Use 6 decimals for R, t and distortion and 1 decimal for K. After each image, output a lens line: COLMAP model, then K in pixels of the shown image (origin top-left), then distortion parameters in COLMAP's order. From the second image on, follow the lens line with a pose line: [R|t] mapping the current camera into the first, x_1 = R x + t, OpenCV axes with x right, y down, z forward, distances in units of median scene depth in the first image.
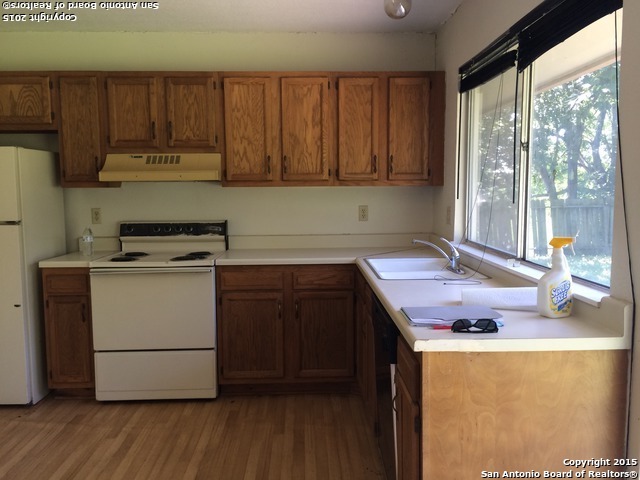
lens RADIAL K [[547.6, 0, 320.0], [0, 547.6, 240.0], [0, 0, 1]] dist [0.086255, -0.124689]
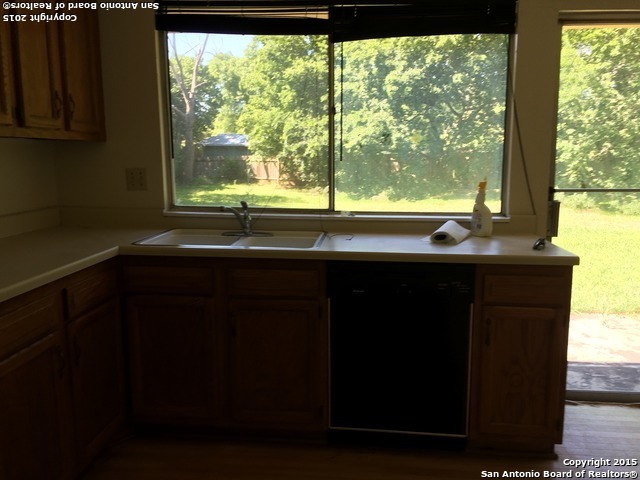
lens RADIAL K [[547.6, 0, 320.0], [0, 547.6, 240.0], [0, 0, 1]] dist [0.086255, -0.124689]
pose [[0.097797, -0.141821, 0.985050, -0.535679], [0.088327, 0.987125, 0.133350, -0.040802], [-0.991279, 0.073965, 0.109064, 0.635068]]
